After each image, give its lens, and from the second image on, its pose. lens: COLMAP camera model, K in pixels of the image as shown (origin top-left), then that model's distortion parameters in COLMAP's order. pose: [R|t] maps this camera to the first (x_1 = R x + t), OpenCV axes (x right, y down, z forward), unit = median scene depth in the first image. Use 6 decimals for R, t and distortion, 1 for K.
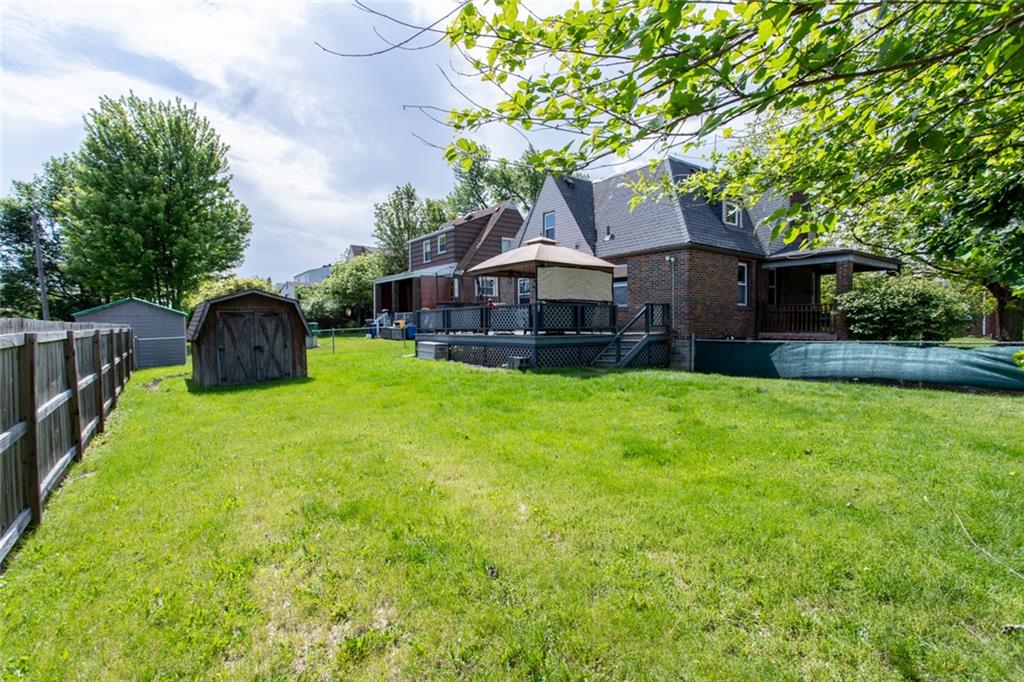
lens RADIAL K [[478.7, 0, 515.3], [0, 478.7, 342.3], [0, 0, 1]] dist [-0.001023, 0.000221]
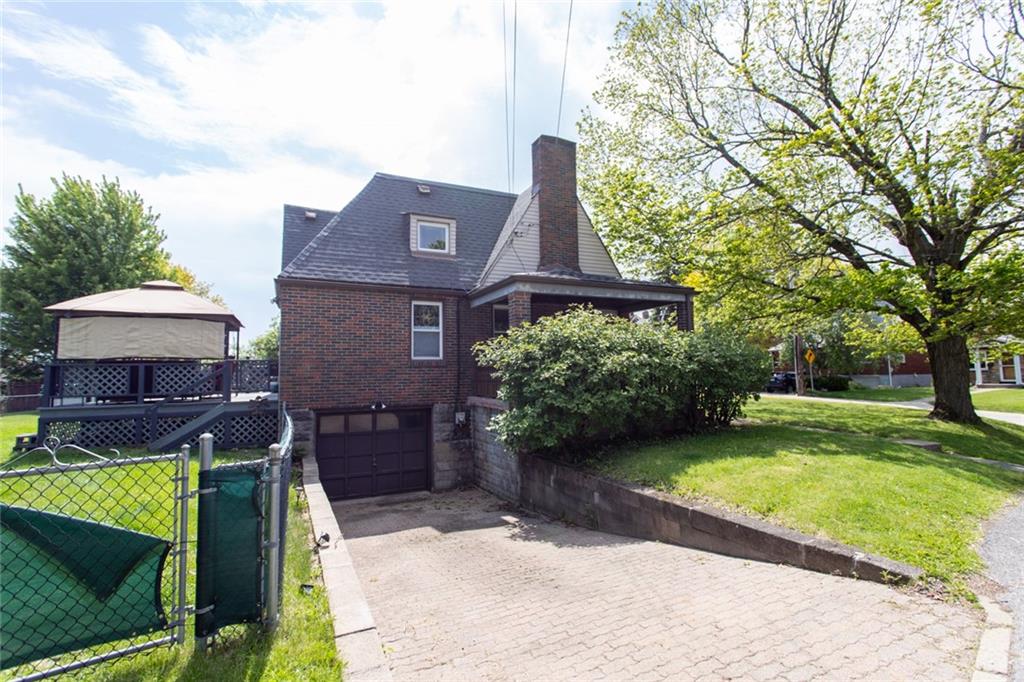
lens RADIAL K [[478.7, 0, 508.8], [0, 478.7, 340.0], [0, 0, 1]] dist [-0.001023, 0.000221]
pose [[0.976327, -0.025722, -0.214765, 0.749565], [0.002625, 0.994240, -0.107145, -0.029043], [0.216284, 0.104045, 0.970771, 0.323828]]
